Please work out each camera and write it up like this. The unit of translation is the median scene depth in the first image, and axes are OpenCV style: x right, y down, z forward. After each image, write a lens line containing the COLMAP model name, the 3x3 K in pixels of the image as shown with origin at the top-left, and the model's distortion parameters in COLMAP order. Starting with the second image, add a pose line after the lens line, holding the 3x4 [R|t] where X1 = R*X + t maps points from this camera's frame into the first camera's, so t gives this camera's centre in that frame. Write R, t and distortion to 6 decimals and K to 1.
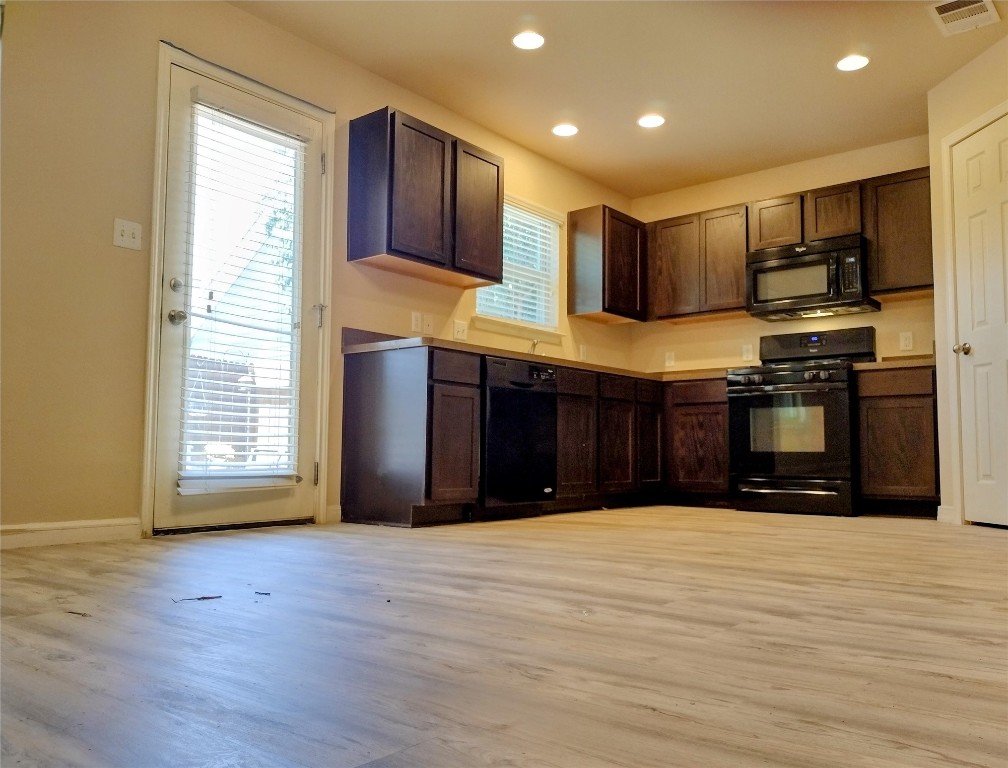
lens RADIAL K [[811.5, 0, 504.0], [0, 811.5, 384.0], [0, 0, 1]] dist [0.053542, -0.117653]
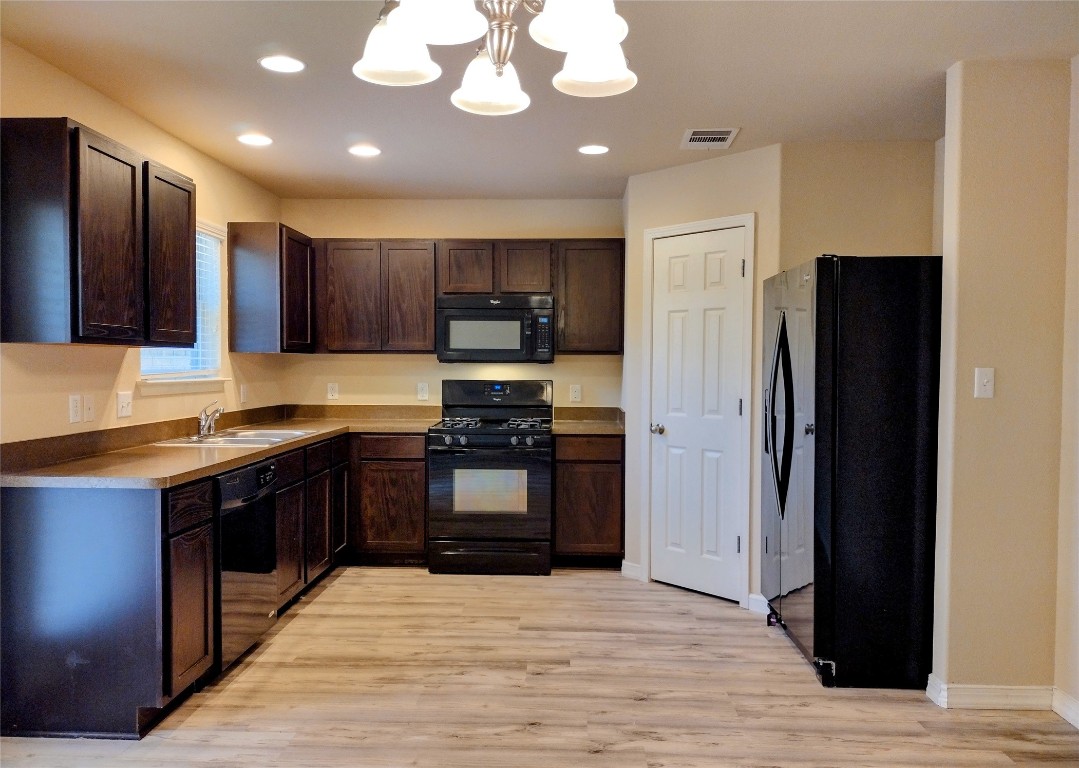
lens RADIAL K [[826.3, 0, 539.5], [0, 826.3, 384.0], [0, 0, 1]] dist [0.084119, -0.101623]
pose [[0.796589, -0.023158, 0.604078, -0.197807], [-0.045698, 0.994100, 0.098372, -0.163674], [-0.602792, -0.105967, 0.790831, 0.160179]]
